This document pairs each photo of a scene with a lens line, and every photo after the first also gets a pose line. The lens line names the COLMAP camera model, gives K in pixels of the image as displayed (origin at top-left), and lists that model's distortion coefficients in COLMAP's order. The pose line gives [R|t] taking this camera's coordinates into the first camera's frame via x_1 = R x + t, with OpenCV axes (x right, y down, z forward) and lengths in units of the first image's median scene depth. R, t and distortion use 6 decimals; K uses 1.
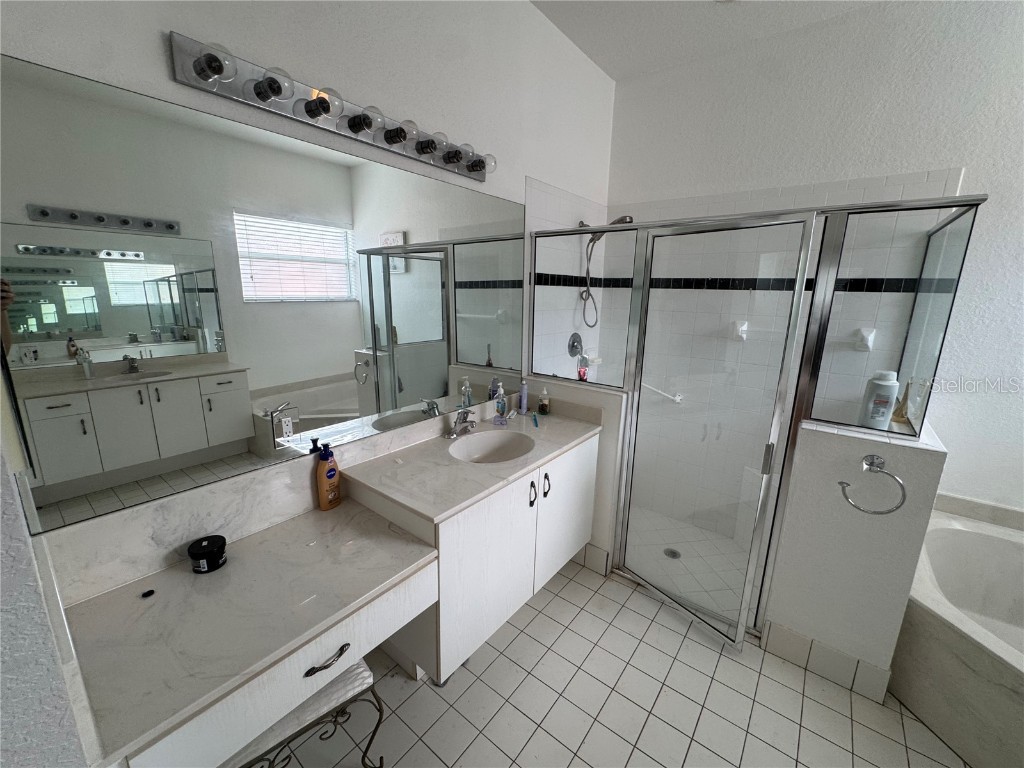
lens RADIAL K [[413.5, 0, 507.6], [0, 413.5, 381.1], [0, 0, 1]] dist [-0.000744, 0.000441]
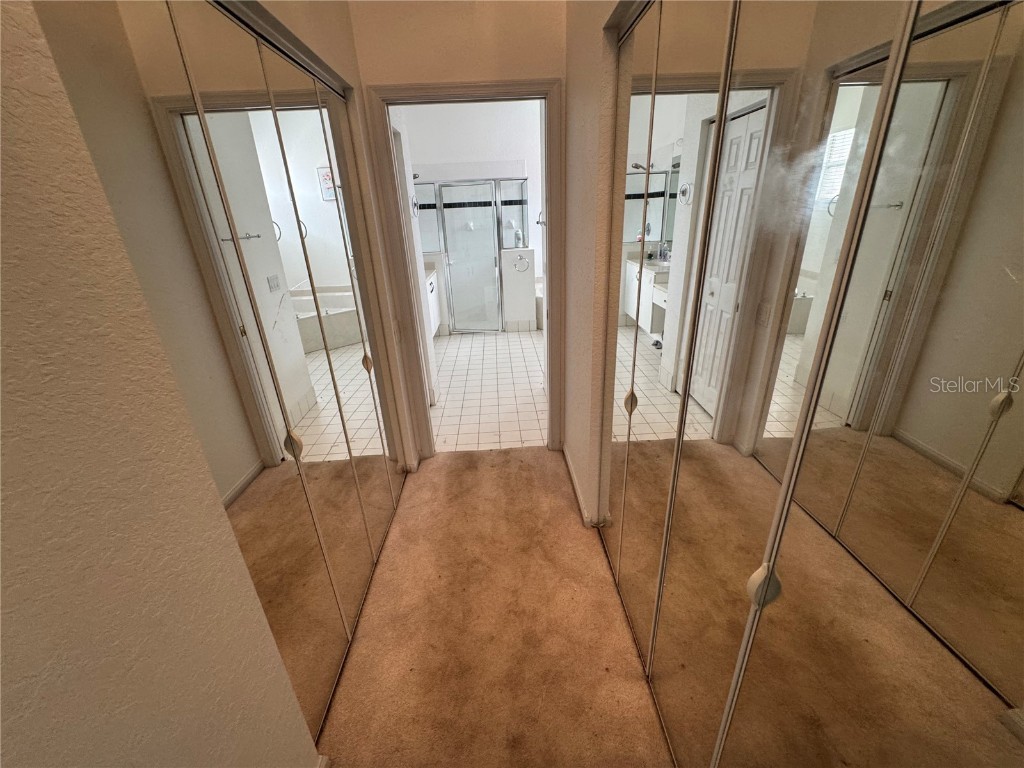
lens RADIAL K [[413.5, 0, 512.0], [0, 413.5, 384.8], [0, 0, 1]] dist [-0.000744, 0.000441]
pose [[0.761850, -0.296949, 0.575679, -1.251528], [0.198311, 0.952981, 0.229127, 0.349194], [-0.616650, -0.060397, 0.784917, -1.472503]]
